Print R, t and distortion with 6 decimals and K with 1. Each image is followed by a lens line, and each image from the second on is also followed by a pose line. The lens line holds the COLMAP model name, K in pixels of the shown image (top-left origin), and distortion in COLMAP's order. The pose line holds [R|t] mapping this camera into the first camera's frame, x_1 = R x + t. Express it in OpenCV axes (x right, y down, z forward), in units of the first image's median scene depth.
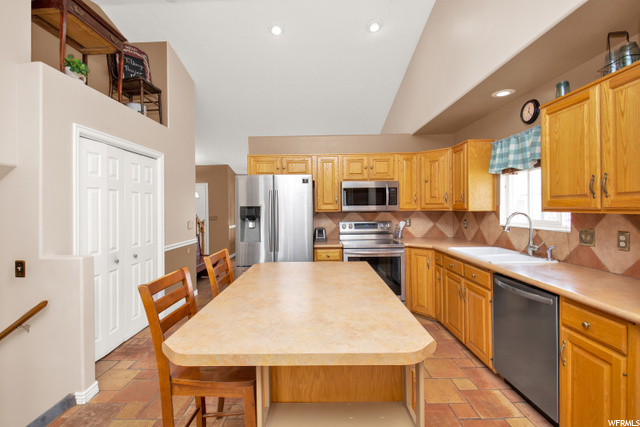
lens RADIAL K [[286.2, 0, 319.3], [0, 286.2, 207.6], [0, 0, 1]] dist [0.018123, -0.023253]
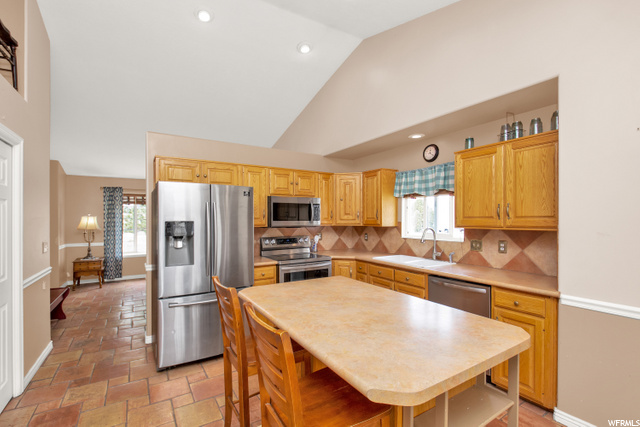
lens RADIAL K [[287.0, 0, 316.5], [0, 287.0, 218.8], [0, 0, 1]] dist [-0.002772, -0.000736]
pose [[0.851981, 0.010495, 0.523468, -0.415278], [-0.007652, 0.999942, -0.007593, -0.010942], [-0.523517, 0.002463, 0.852011, 0.130879]]
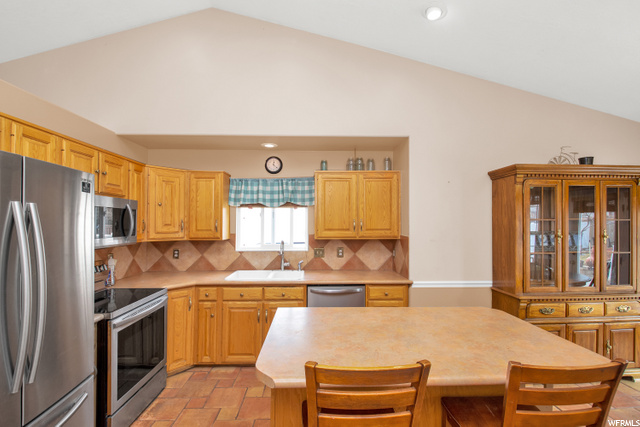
lens RADIAL K [[282.6, 0, 317.7], [0, 282.6, 222.2], [0, 0, 1]] dist [0.015722, -0.022939]
pose [[-0.023031, 0.017108, 0.999588, -0.591018], [0.001566, 0.999853, -0.017077, -0.039450], [-0.999734, 0.001172, -0.023055, 0.806390]]
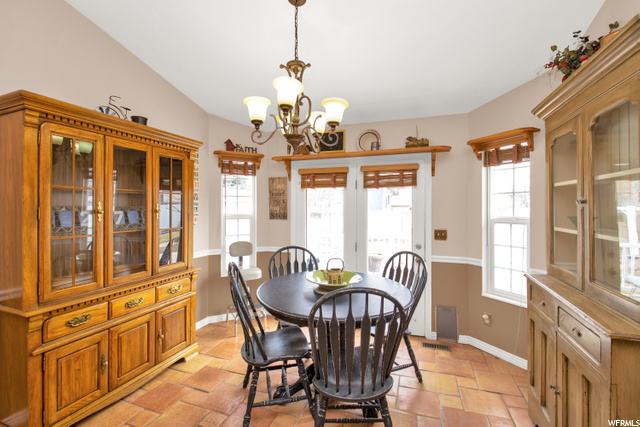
lens RADIAL K [[286.2, 0, 319.3], [0, 286.2, 207.6], [0, 0, 1]] dist [0.018123, -0.023253]
pose [[-0.948100, 0.009780, 0.317823, -0.392240], [0.008726, 0.999951, -0.004739, -0.009008], [-0.317854, -0.001720, -0.948138, 0.464249]]
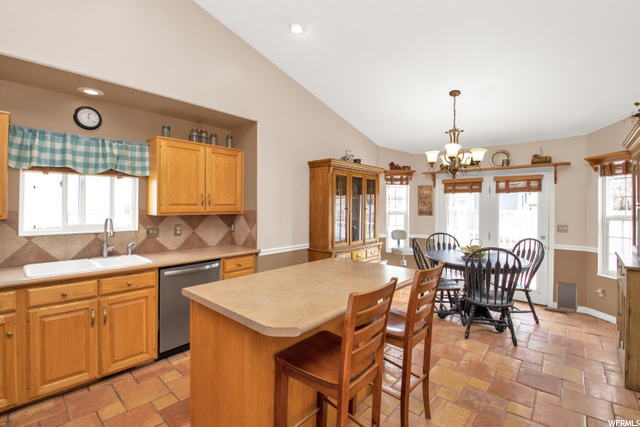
lens RADIAL K [[284.9, 0, 312.2], [0, 284.9, 207.6], [0, 0, 1]] dist [0.000742, -0.022874]
pose [[-0.738476, 0.003090, 0.674273, -0.506711], [0.003022, 0.999995, -0.001274, -0.013454], [-0.674273, 0.001097, -0.738481, 1.175784]]
